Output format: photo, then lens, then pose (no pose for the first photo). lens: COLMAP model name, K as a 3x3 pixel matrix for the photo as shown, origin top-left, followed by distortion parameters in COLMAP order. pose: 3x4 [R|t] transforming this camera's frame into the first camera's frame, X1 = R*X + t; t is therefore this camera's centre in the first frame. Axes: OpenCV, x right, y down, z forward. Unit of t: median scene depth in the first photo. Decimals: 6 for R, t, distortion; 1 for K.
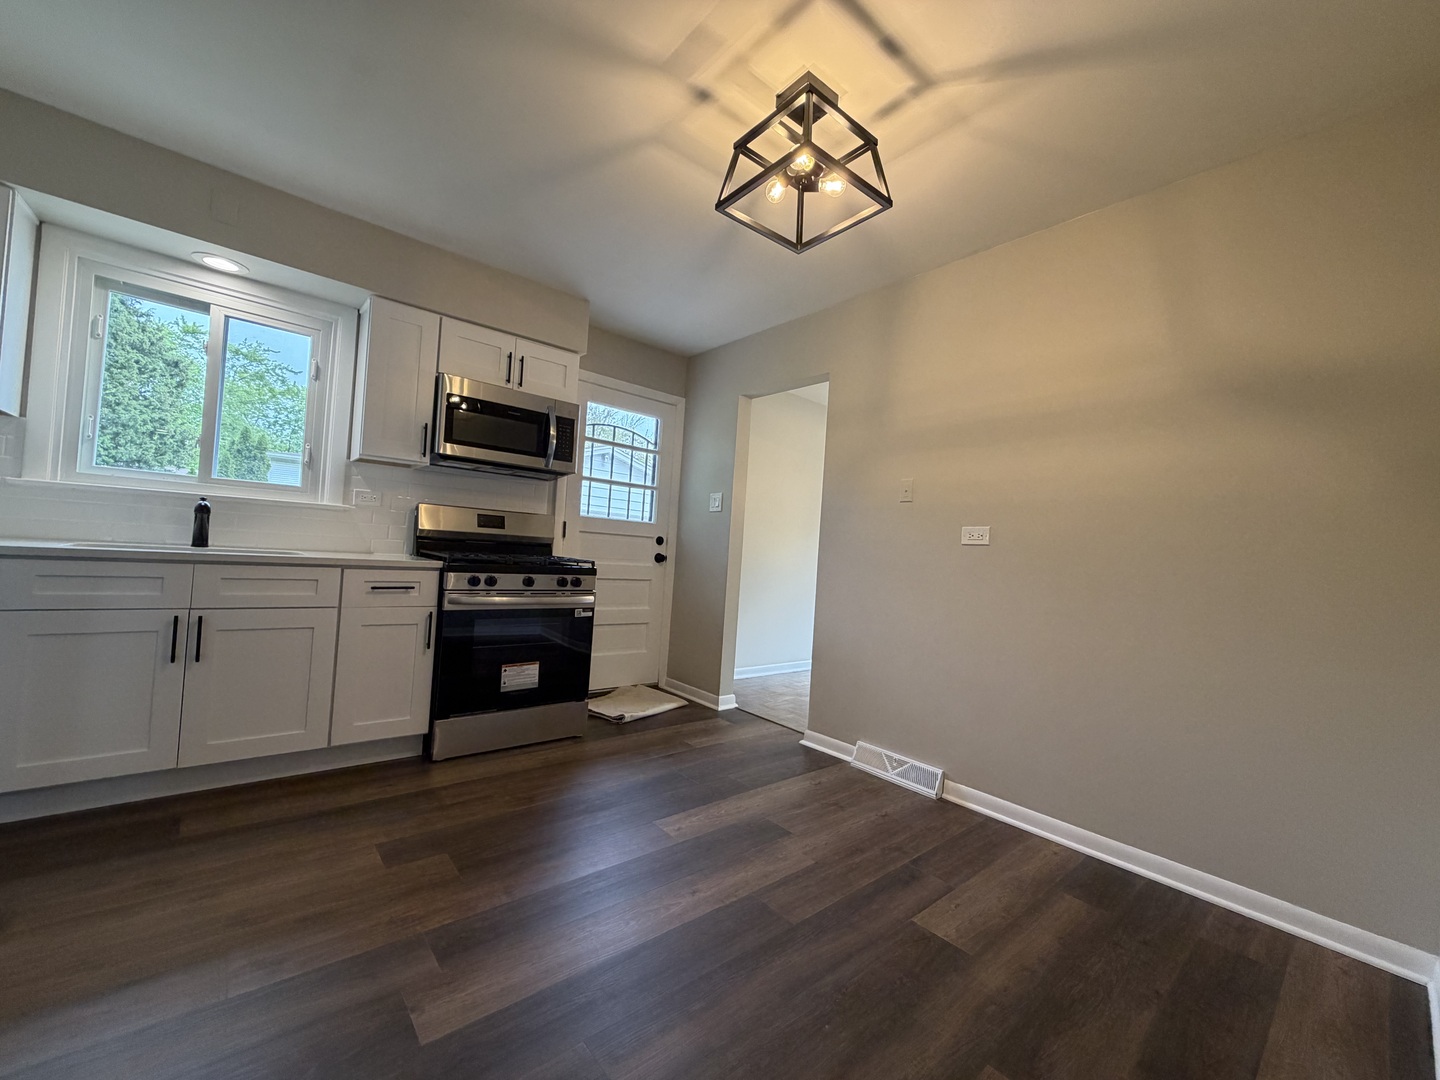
lens RADIAL K [[574.2, 0, 715.1], [0, 574.2, 542.7], [0, 0, 1]] dist [0.001062, -0.000440]
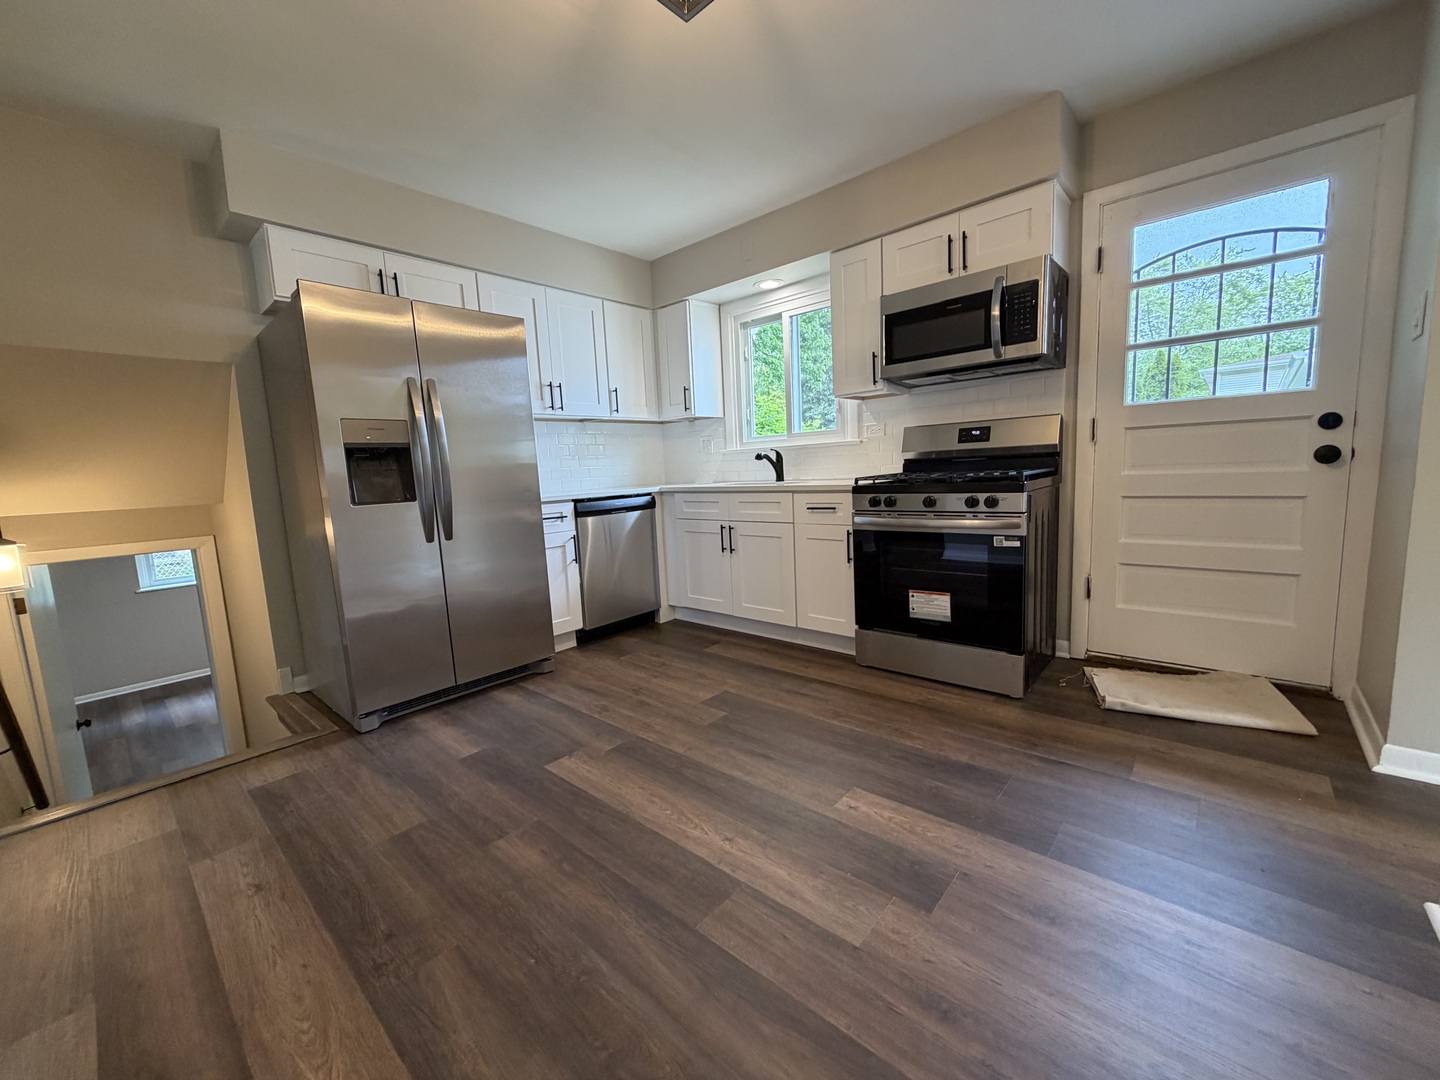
lens RADIAL K [[574.2, 0, 718.9], [0, 574.2, 541.2], [0, 0, 1]] dist [0.001062, -0.000440]
pose [[0.135596, 0.055457, -0.989211, 0.506665], [0.070688, 0.995346, 0.065490, 0.046362], [0.988239, -0.078806, 0.131045, 0.546655]]
